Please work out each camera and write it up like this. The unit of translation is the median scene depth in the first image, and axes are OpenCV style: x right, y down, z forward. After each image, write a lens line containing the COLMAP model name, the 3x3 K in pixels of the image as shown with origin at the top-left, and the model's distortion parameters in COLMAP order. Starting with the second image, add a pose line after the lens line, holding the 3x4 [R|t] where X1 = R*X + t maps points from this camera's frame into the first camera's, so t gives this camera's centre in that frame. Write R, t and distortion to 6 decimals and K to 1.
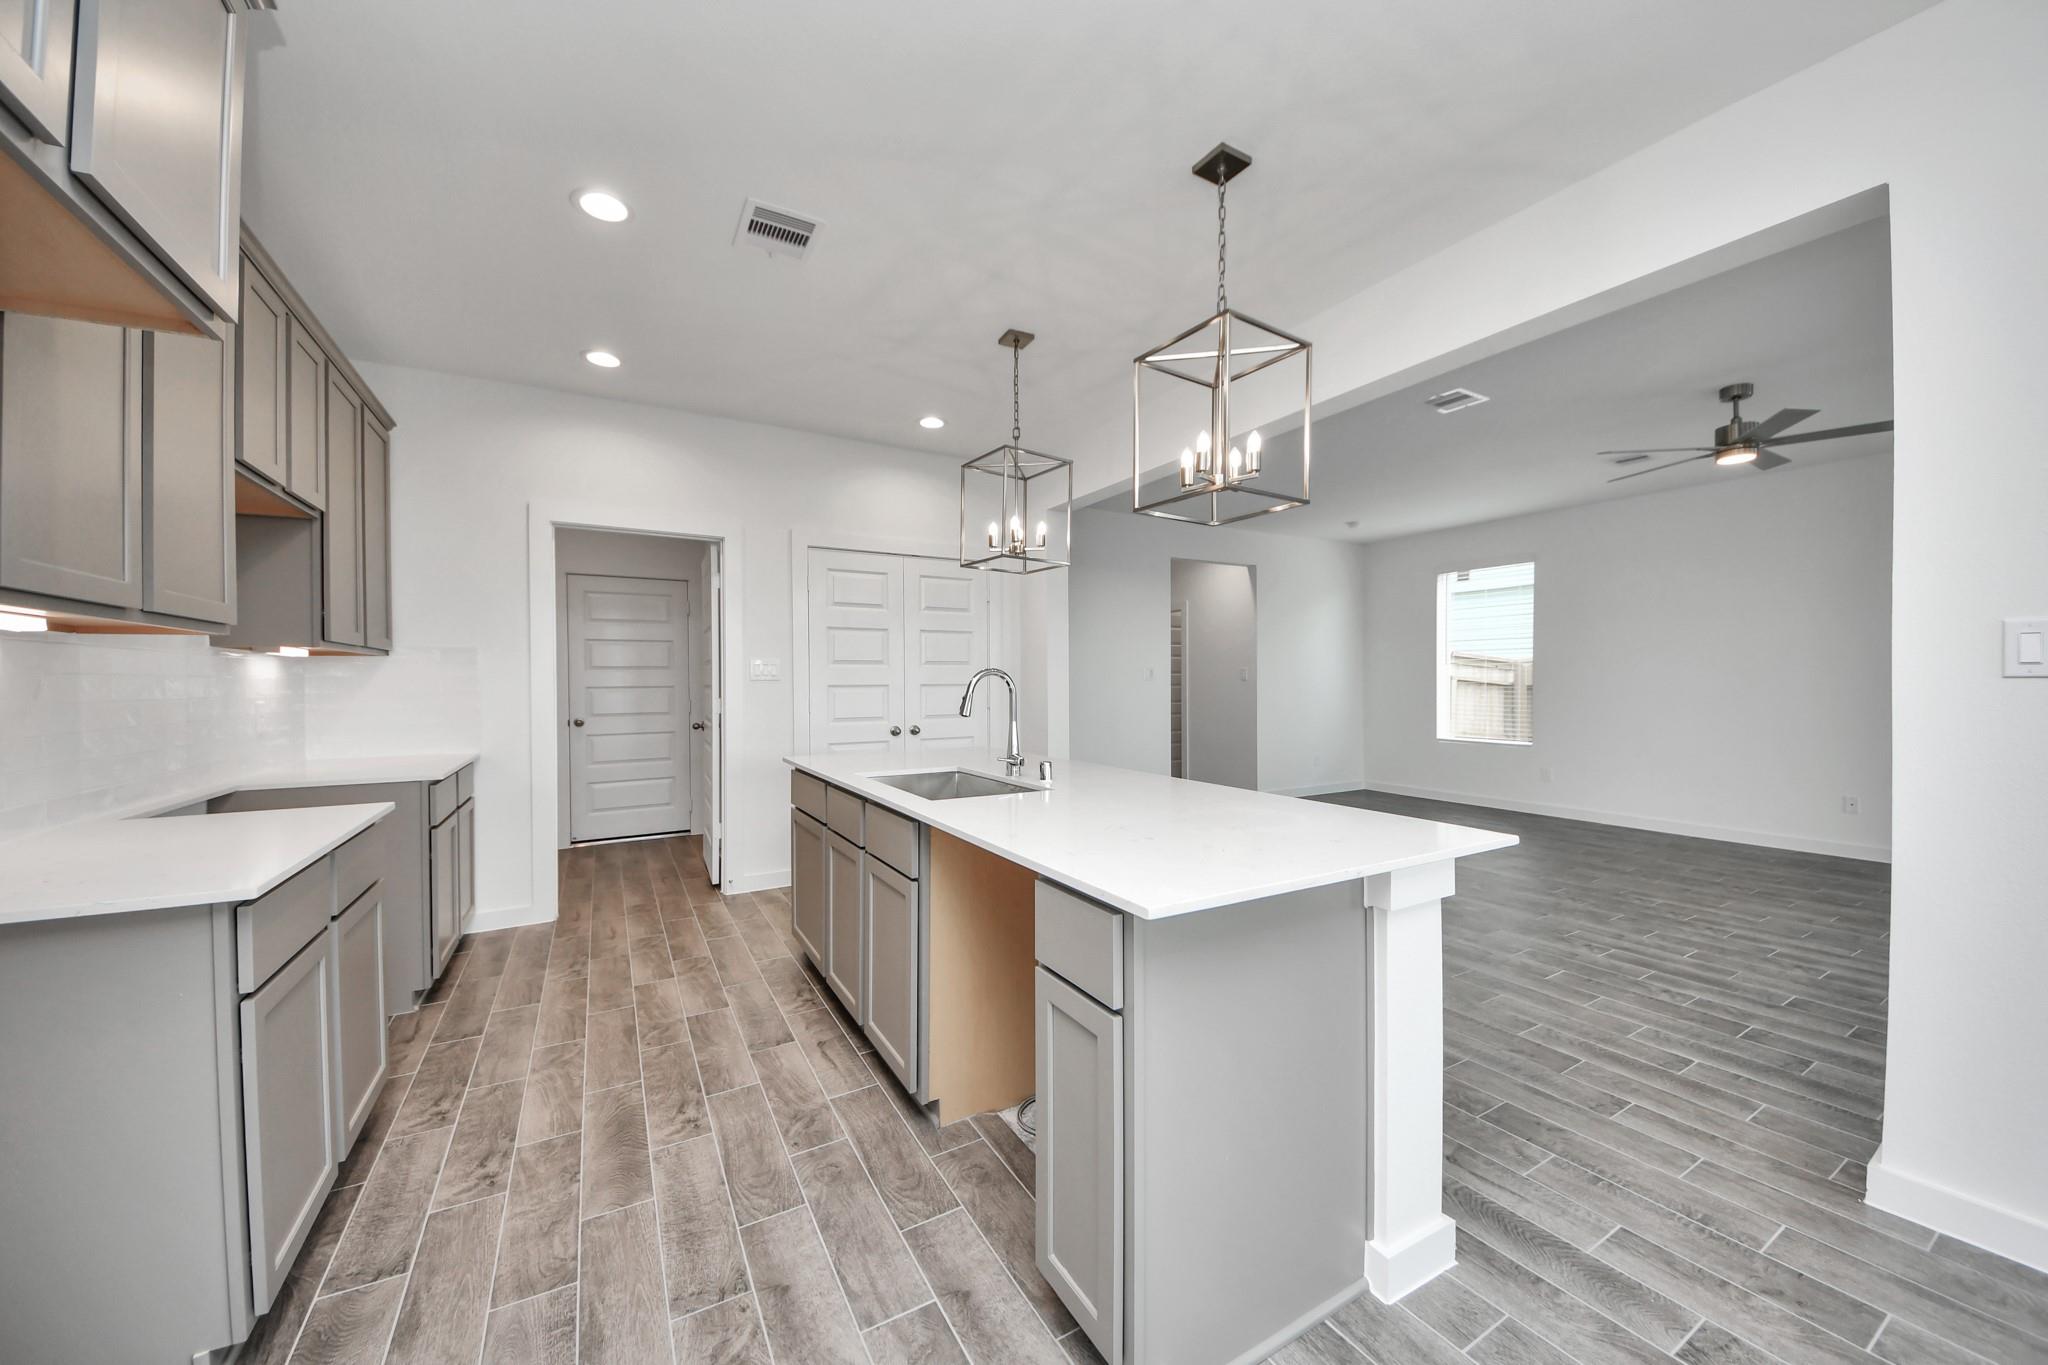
lens RADIAL K [[747.3, 0, 989.7], [0, 747.3, 694.9], [0, 0, 1]] dist [-0.007765, -0.003599]
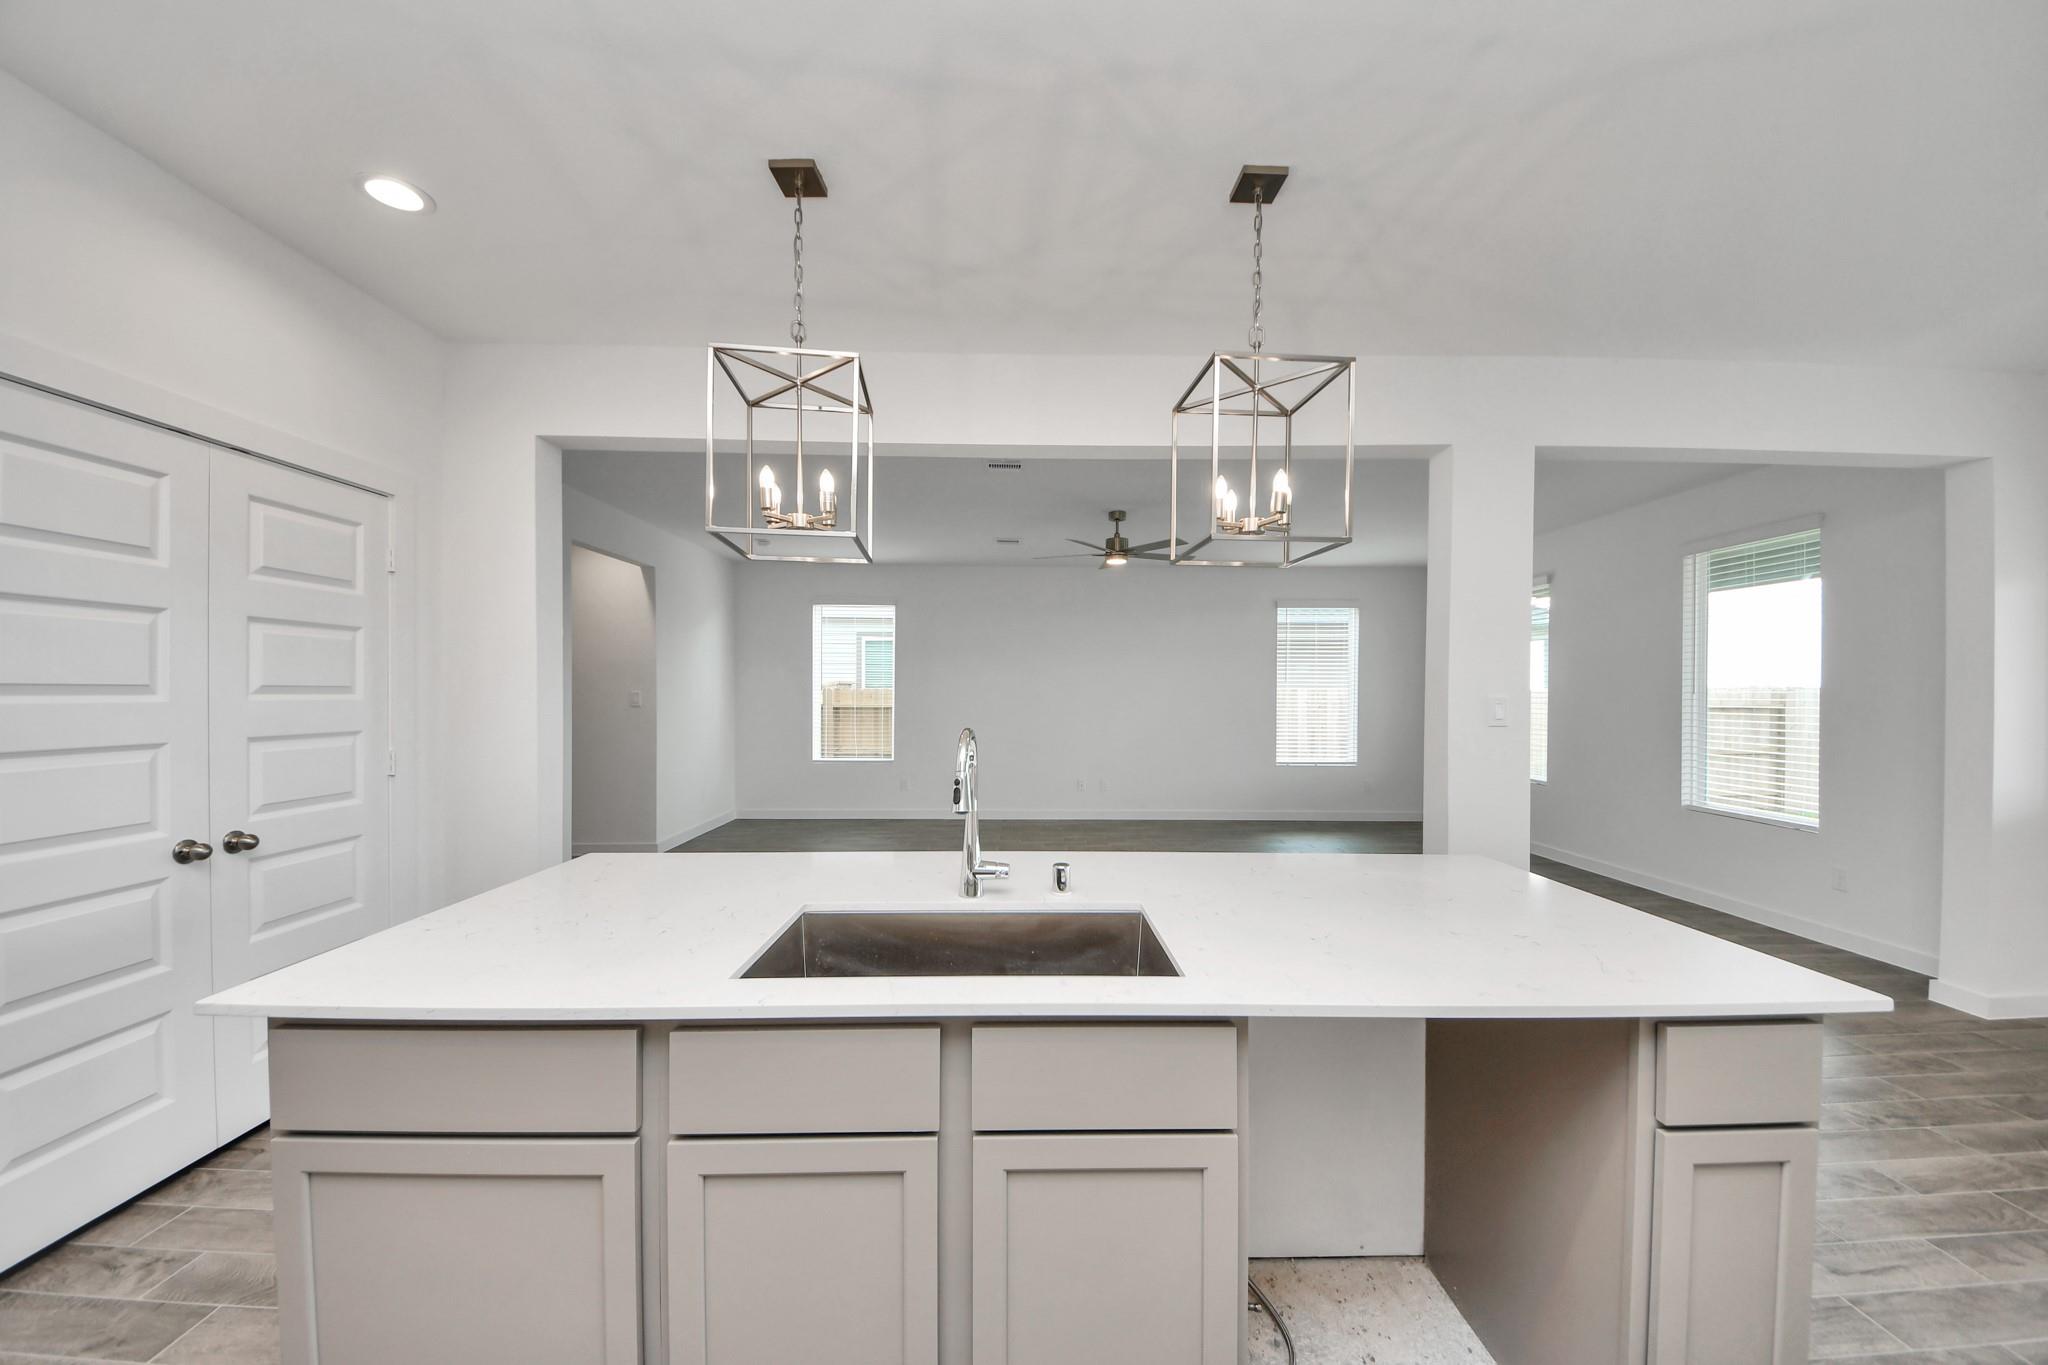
lens RADIAL K [[747.3, 0, 1018.3], [0, 747.3, 700.8], [0, 0, 1]] dist [-0.007765, -0.003599]
pose [[0.458957, -0.008930, 0.888414, -0.590783], [0.011483, 0.999926, 0.004118, -0.076977], [-0.888384, 0.008311, 0.459025, 0.739761]]
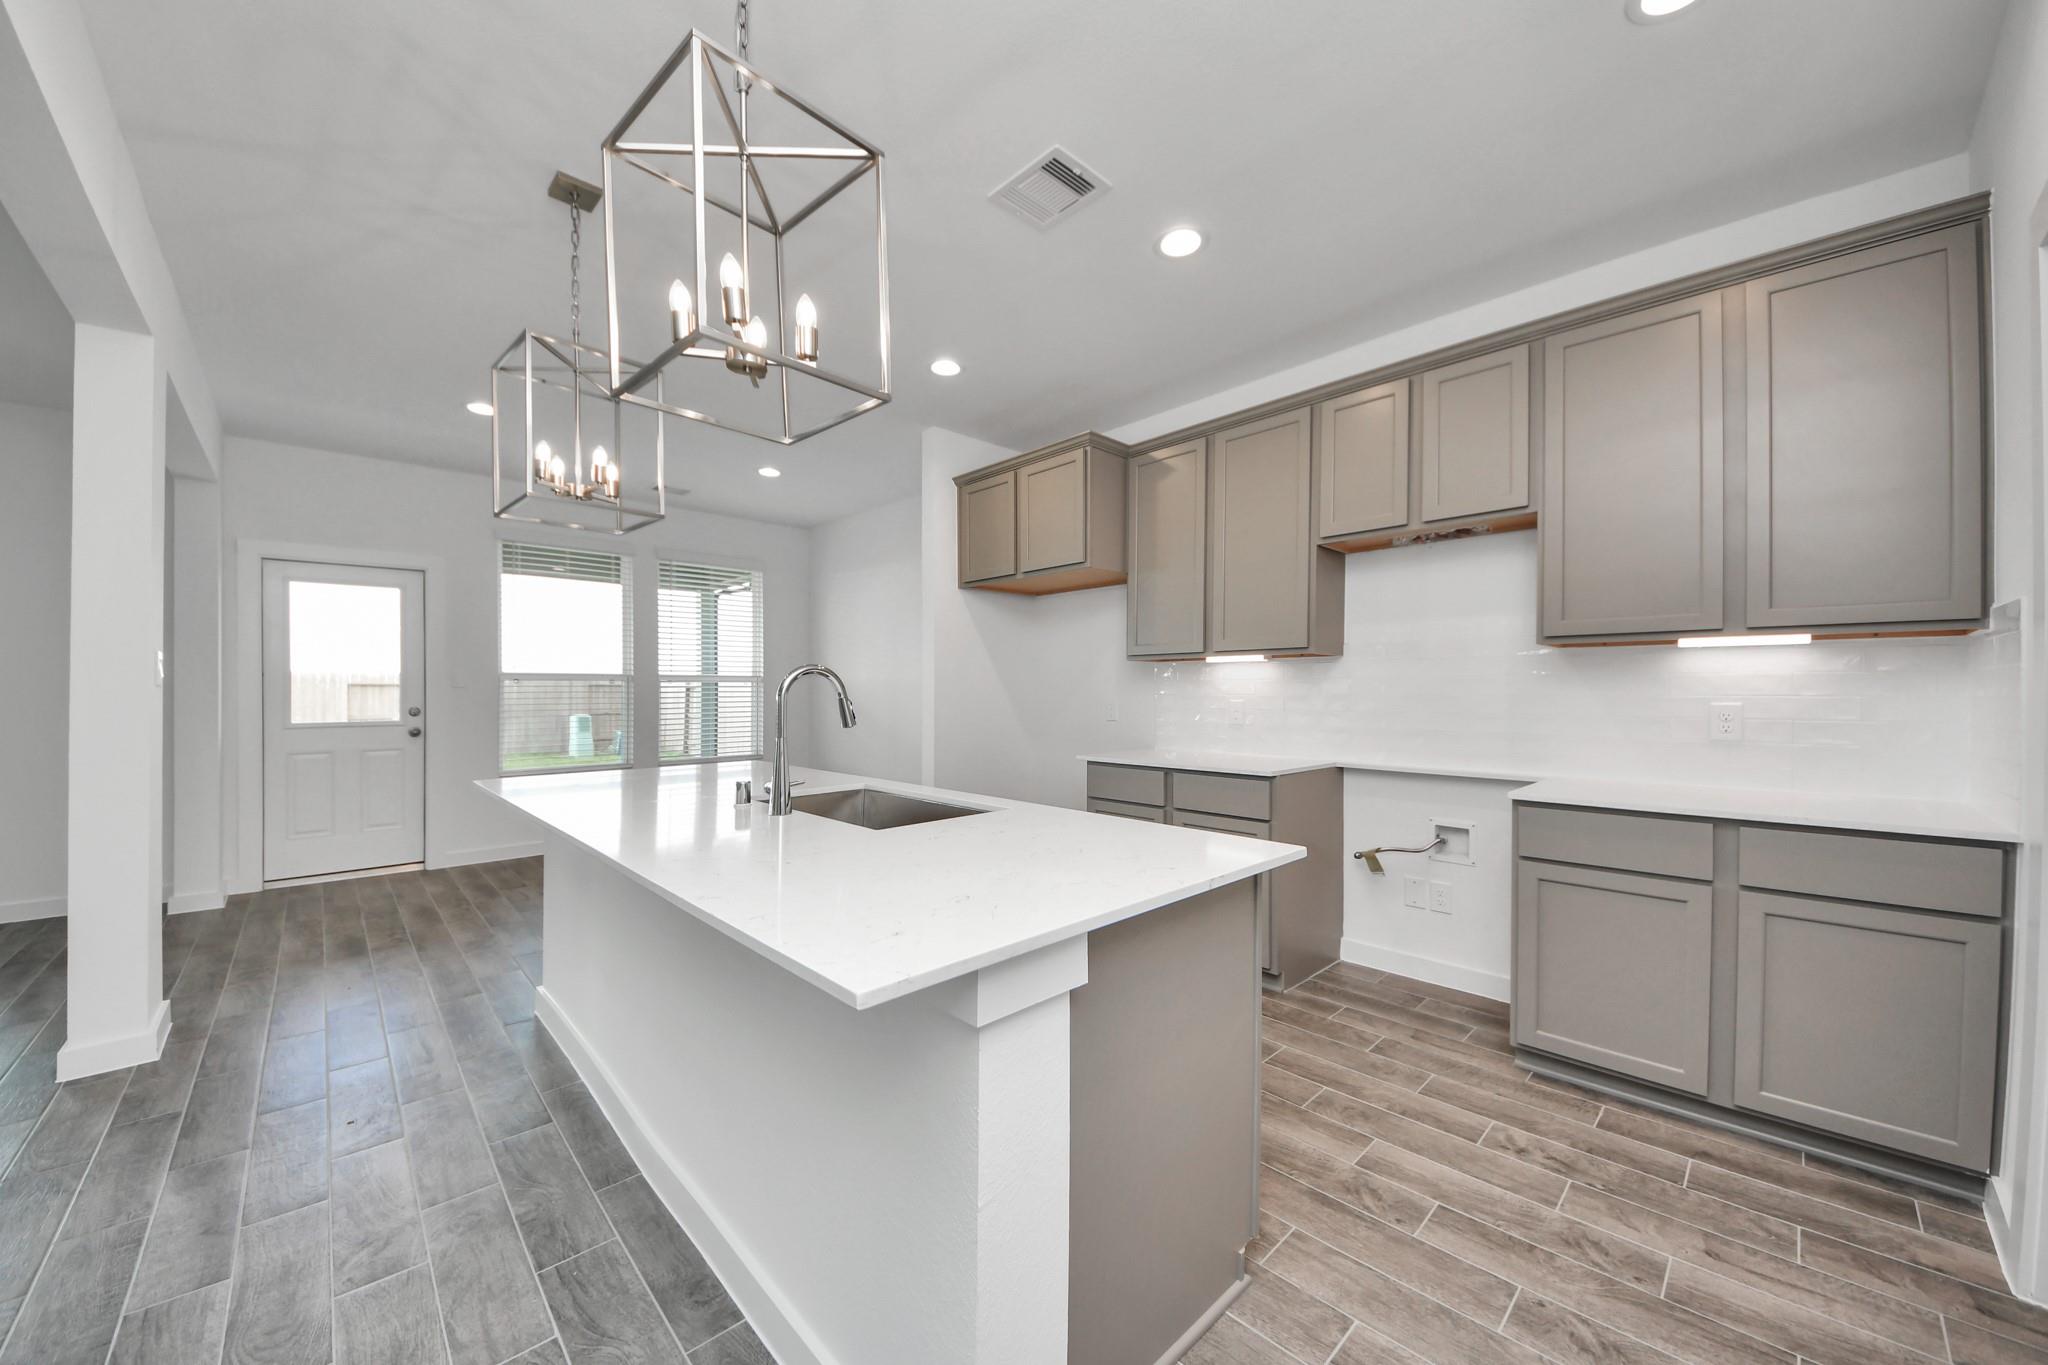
lens RADIAL K [[747.3, 0, 1005.1], [0, 747.3, 693.2], [0, 0, 1]] dist [-0.007765, -0.003599]
pose [[-0.964626, 0.007058, -0.263529, 0.013771], [0.001457, 0.999769, 0.021442, -0.024006], [0.263619, 0.020300, -0.964413, 1.911938]]
